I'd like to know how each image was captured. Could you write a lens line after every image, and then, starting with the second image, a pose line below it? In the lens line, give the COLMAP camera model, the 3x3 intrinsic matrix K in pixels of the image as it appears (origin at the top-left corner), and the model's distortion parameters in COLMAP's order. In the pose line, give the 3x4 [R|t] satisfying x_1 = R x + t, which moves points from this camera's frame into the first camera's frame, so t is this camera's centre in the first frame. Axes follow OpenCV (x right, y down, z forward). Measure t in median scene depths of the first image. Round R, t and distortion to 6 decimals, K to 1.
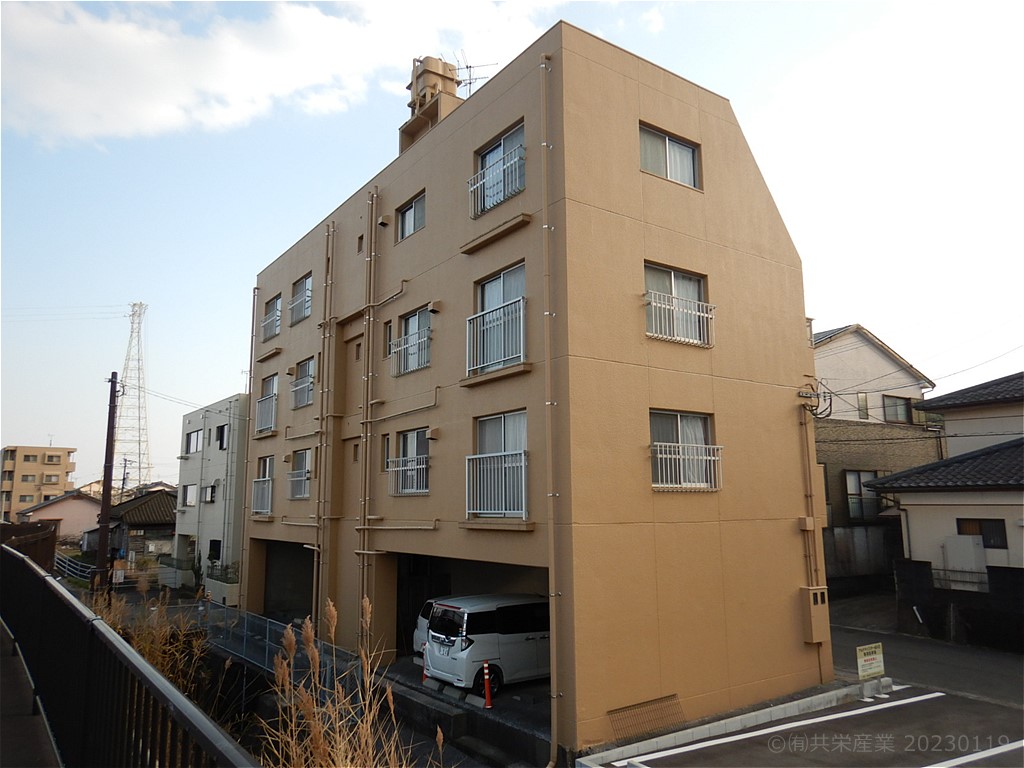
lens RADIAL K [[728.6, 0, 507.6], [0, 728.6, 388.6], [0, 0, 1]] dist [0.014984, -0.010594]
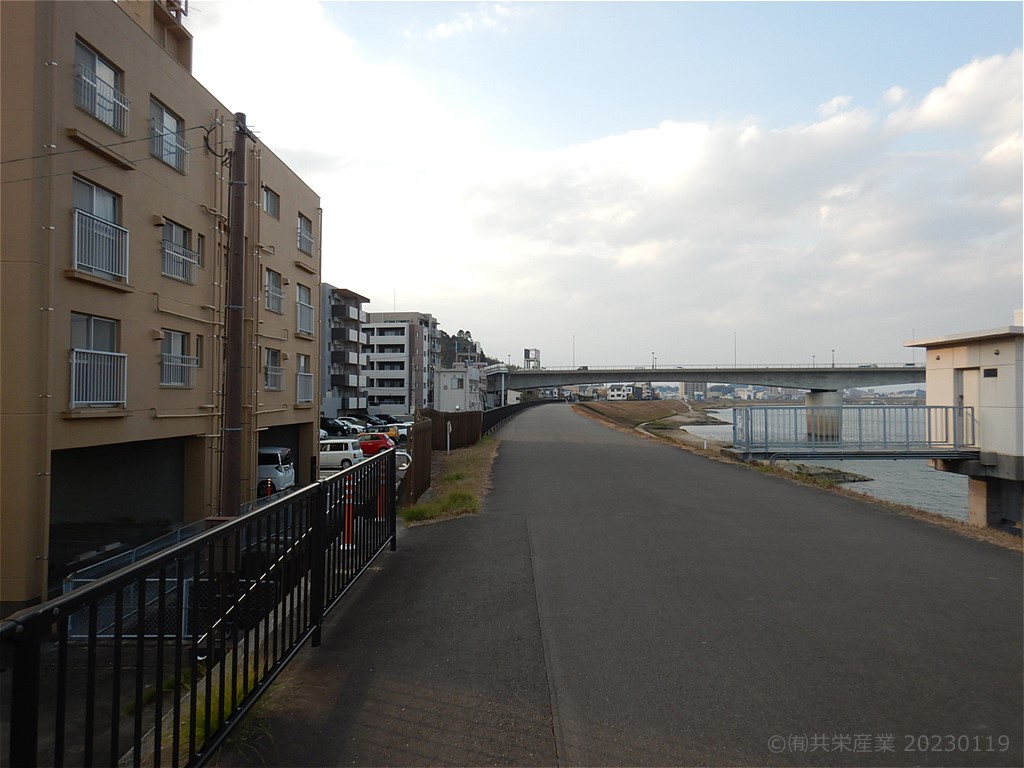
lens RADIAL K [[728.6, 0, 508.9], [0, 728.6, 380.0], [0, 0, 1]] dist [0.014984, -0.010594]
pose [[0.598987, 0.030837, 0.800165, -0.406026], [-0.136428, 0.988579, 0.064029, -0.042385], [-0.789052, -0.147517, 0.596352, -0.278470]]
